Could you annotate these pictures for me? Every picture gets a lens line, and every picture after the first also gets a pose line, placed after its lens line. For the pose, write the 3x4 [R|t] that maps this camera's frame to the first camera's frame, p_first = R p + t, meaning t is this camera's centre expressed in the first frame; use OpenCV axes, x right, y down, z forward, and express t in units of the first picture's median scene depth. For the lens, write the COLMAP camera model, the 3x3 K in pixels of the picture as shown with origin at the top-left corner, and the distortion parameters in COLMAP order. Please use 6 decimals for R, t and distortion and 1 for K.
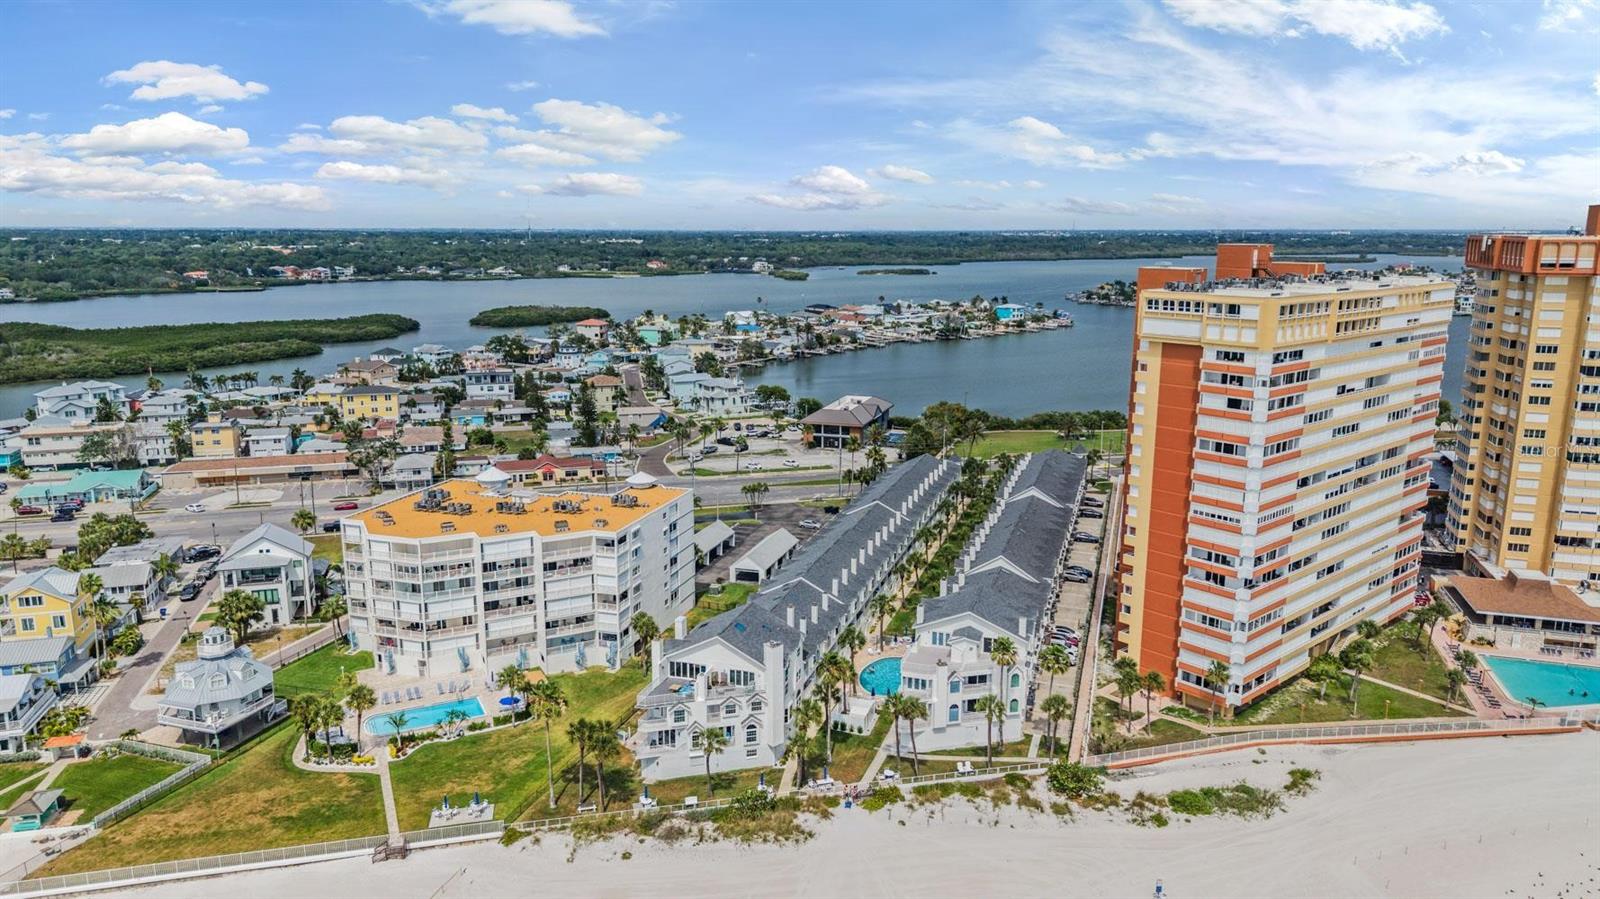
lens RADIAL K [[1074.4, 0, 802.1], [0, 1074.4, 454.8], [0, 0, 1]] dist [0.022064, -0.027772]
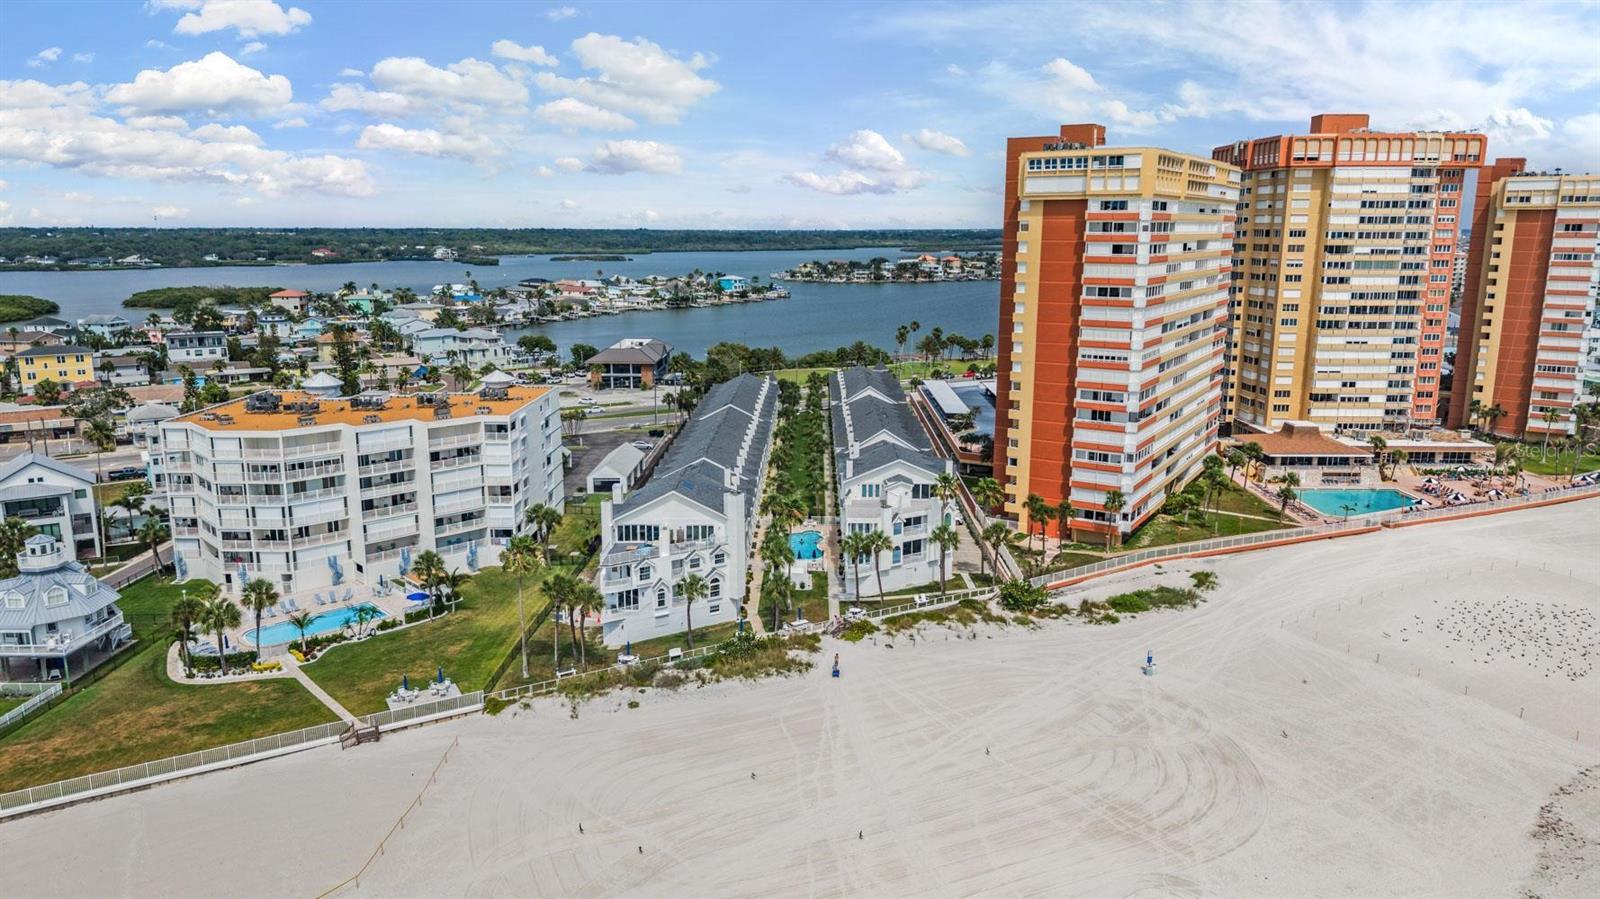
lens RADIAL K [[1074.4, 0, 802.1], [0, 1074.4, 454.8], [0, 0, 1]] dist [0.022064, -0.027772]
pose [[0.955074, -0.061483, 0.289920, -0.218547], [0.062001, 0.998049, 0.007408, 0.123613], [-0.289809, 0.010900, 0.957022, 0.050210]]
